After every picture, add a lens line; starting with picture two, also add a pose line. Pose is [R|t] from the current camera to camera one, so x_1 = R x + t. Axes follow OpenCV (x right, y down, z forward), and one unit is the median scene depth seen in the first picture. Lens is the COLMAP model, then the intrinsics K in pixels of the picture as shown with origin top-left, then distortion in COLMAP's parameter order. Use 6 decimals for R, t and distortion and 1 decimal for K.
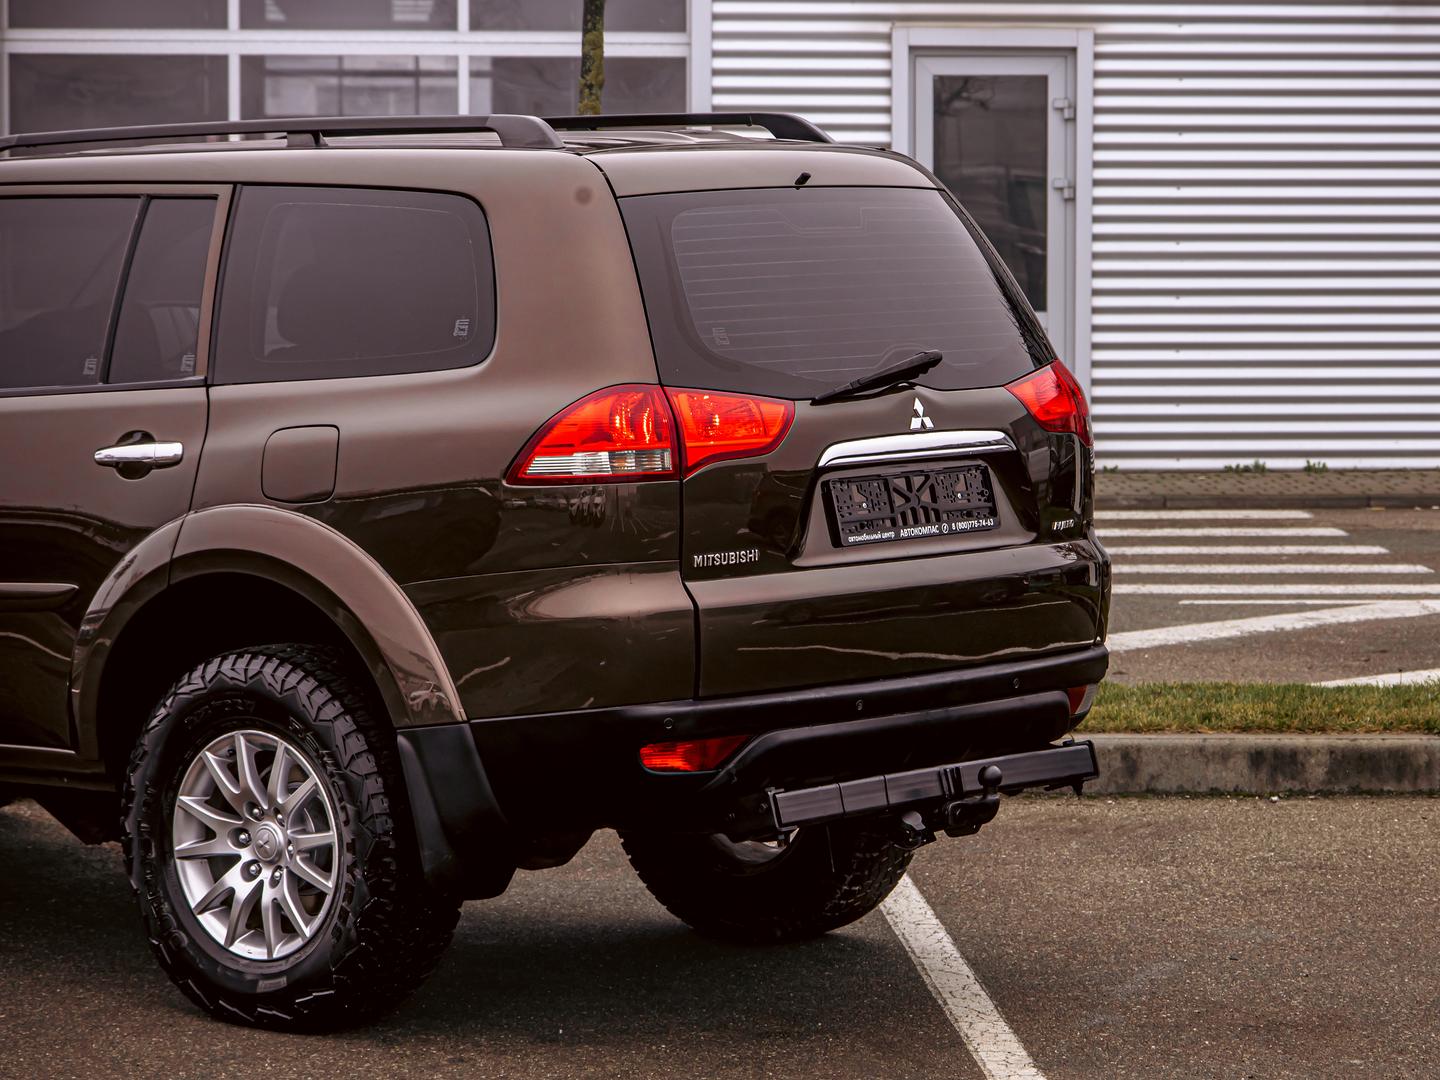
lens RADIAL K [[4308.4, 0, 720.0], [0, 4308.4, 540.0], [0, 0, 1]] dist [-0.171338, -1.010350]
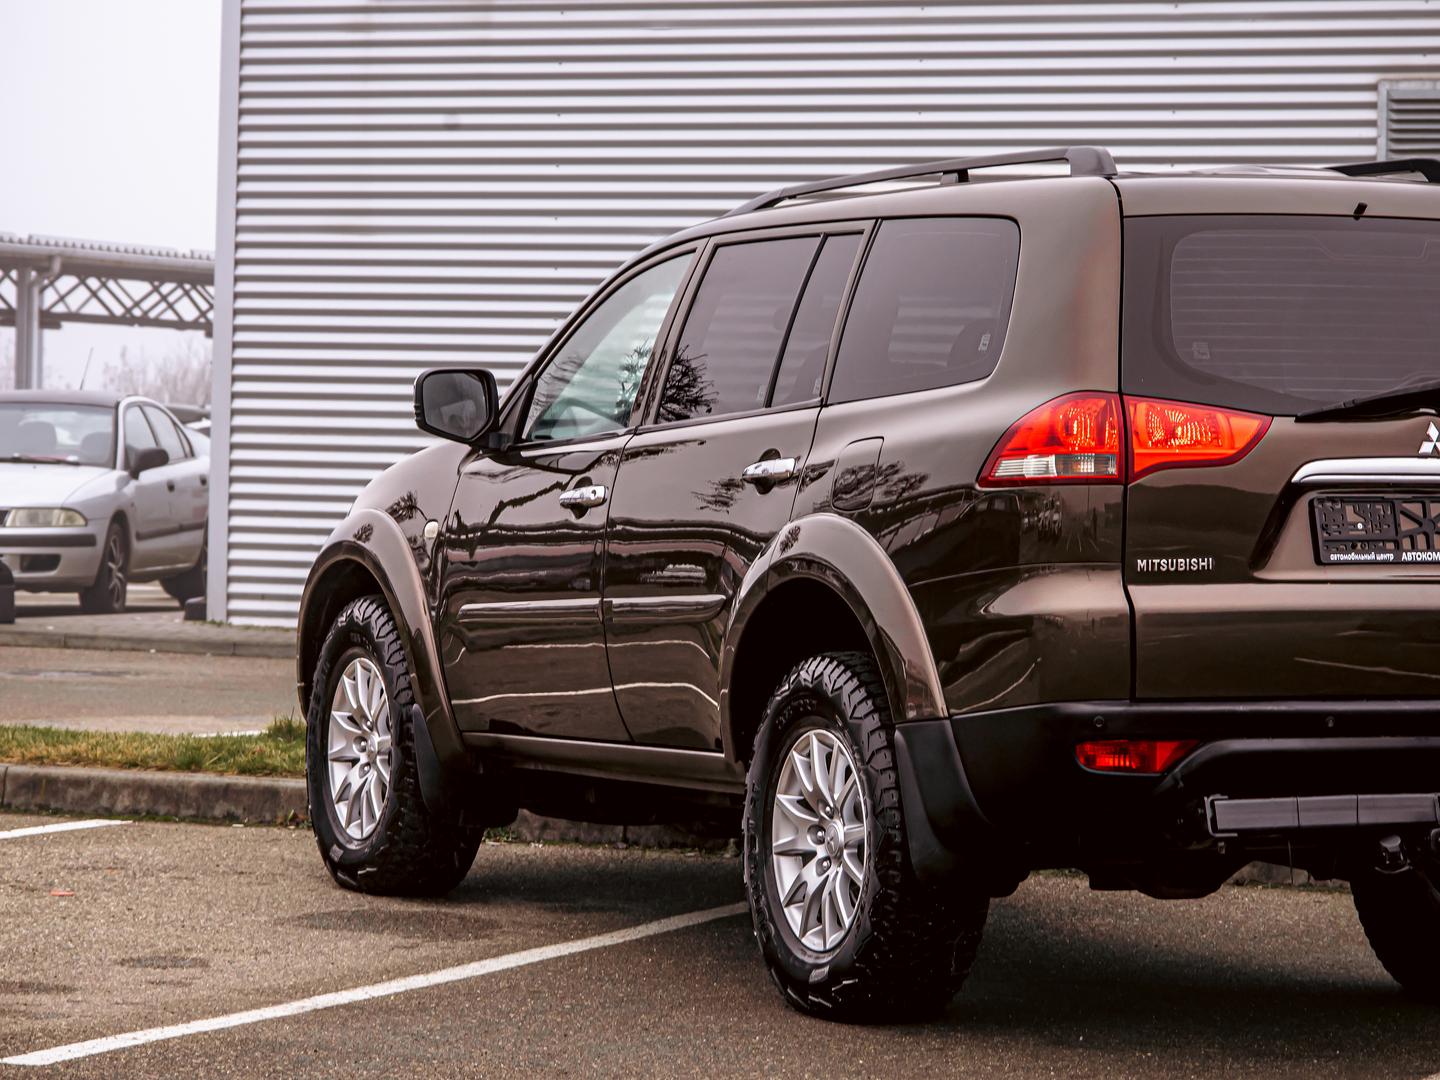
lens RADIAL K [[4308.4, 0, 720.0], [0, 4308.4, 540.0], [0, 0, 1]] dist [-0.171338, -1.010350]
pose [[0.912295, 0.029262, -0.408487, 0.305349], [-0.050681, 0.997844, -0.041709, 0.044370], [0.406386, 0.058753, 0.911811, 0.030576]]
